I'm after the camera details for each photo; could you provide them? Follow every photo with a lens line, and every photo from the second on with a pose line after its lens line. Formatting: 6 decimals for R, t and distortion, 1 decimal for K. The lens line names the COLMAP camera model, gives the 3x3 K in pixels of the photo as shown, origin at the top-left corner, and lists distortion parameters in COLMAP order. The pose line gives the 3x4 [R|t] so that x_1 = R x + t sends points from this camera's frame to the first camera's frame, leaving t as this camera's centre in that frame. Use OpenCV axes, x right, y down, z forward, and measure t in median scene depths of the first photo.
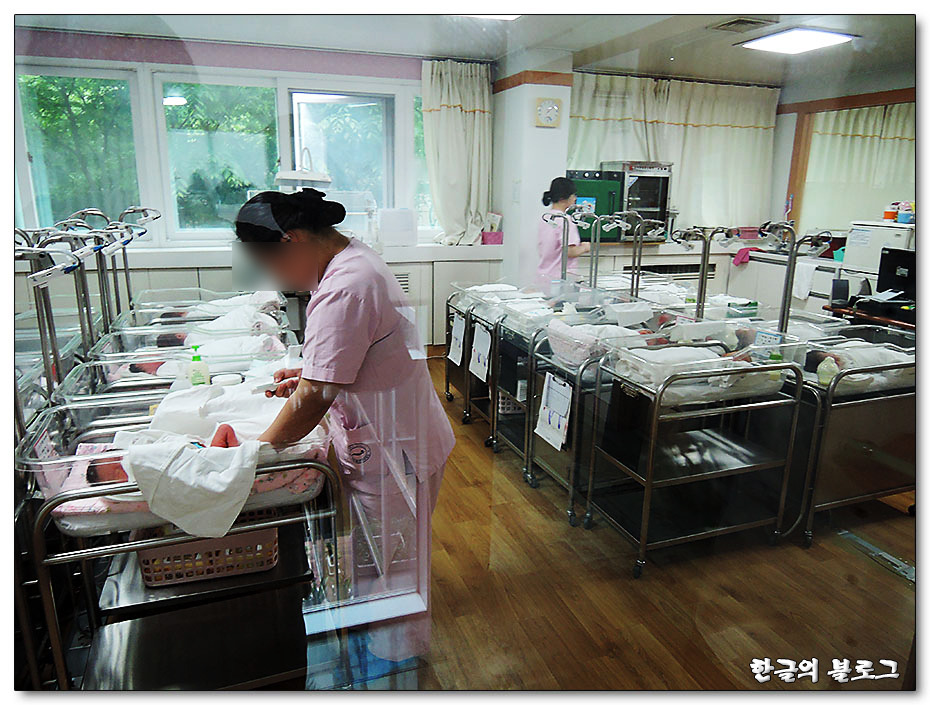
lens RADIAL K [[645.0, 0, 465.0], [0, 645.0, 352.5], [0, 0, 1]] dist [-0.008815, 0.000801]
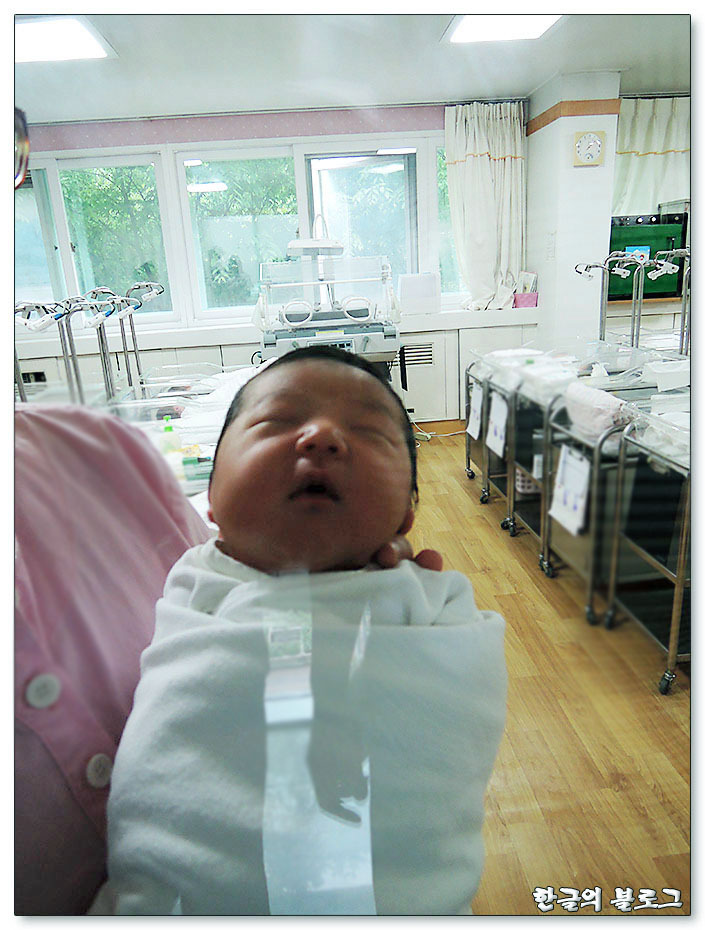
lens RADIAL K [[645.0, 0, 352.5], [0, 645.0, 465.0], [0, 0, 1]] dist [-0.008815, 0.000801]
pose [[0.966790, 0.005681, -0.255507, 0.067281], [0.007373, 0.998717, 0.050103, 0.011177], [0.255464, -0.050323, 0.965508, 0.091098]]
